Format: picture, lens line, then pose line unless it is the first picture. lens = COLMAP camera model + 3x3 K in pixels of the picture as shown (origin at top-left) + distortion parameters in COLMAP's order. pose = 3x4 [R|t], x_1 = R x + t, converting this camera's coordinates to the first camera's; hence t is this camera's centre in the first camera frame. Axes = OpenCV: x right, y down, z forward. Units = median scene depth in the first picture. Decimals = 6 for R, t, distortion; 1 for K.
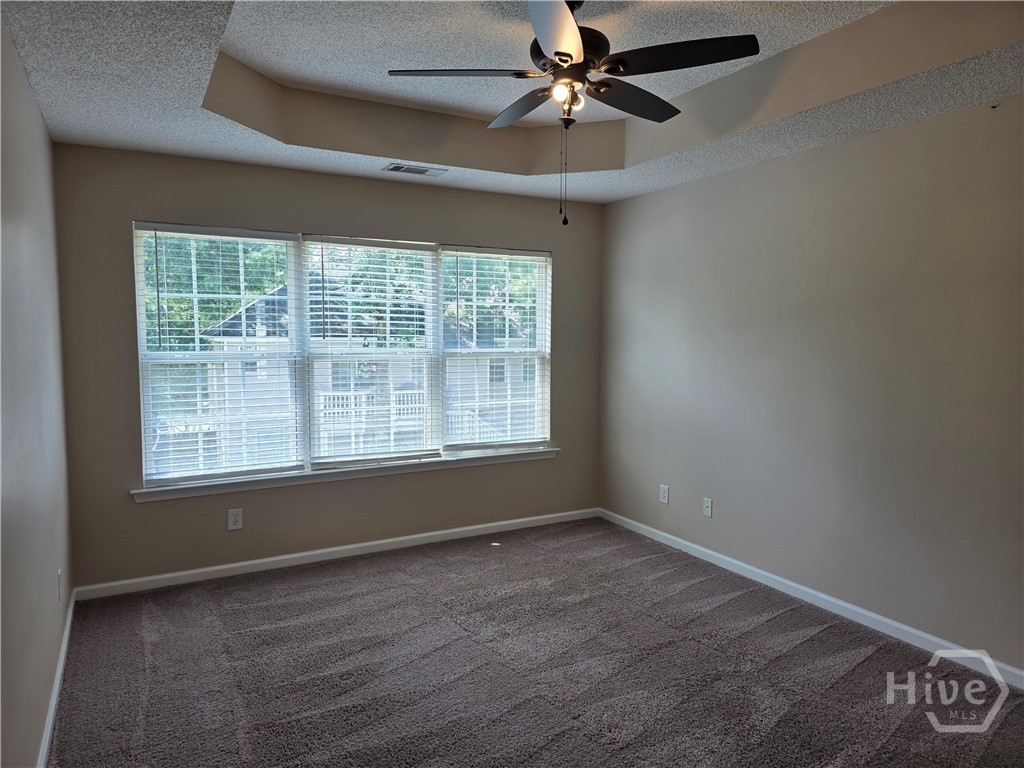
lens RADIAL K [[682.5, 0, 513.4], [0, 682.5, 386.8], [0, 0, 1]] dist [0.042173, -0.040621]
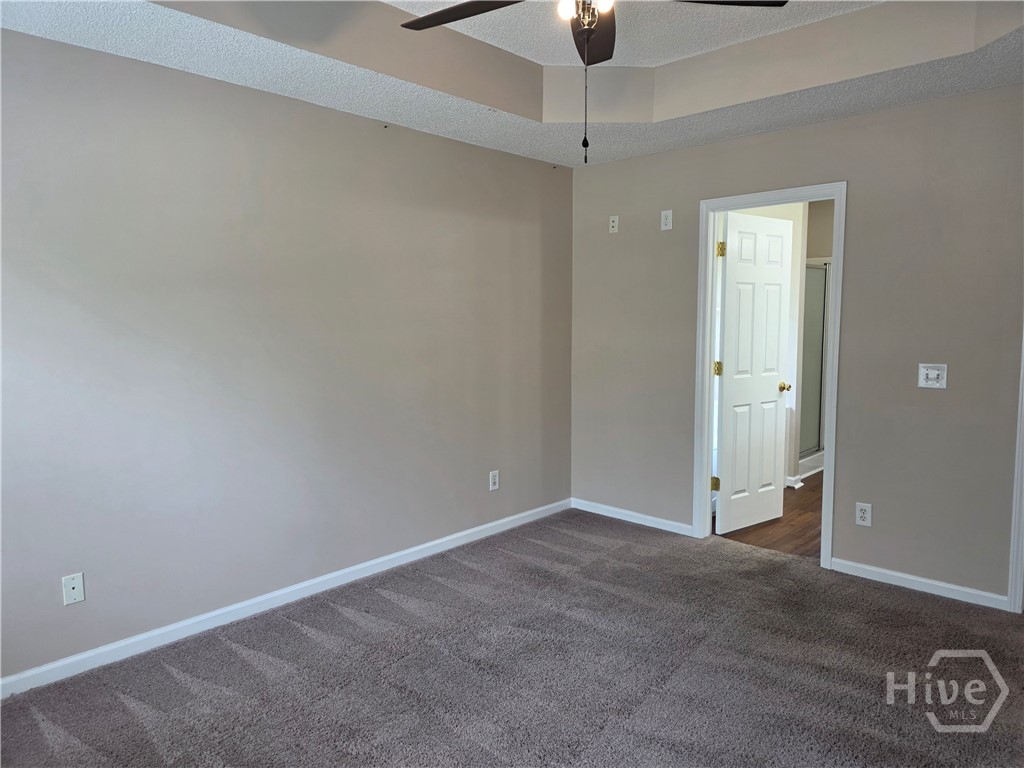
lens RADIAL K [[682.5, 0, 511.3], [0, 682.5, 382.7], [0, 0, 1]] dist [0.042173, -0.040621]
pose [[-0.299393, -0.087835, 0.950078, -0.534580], [0.078713, 0.990086, 0.116339, -0.061098], [-0.950877, 0.109615, -0.289511, 1.021590]]
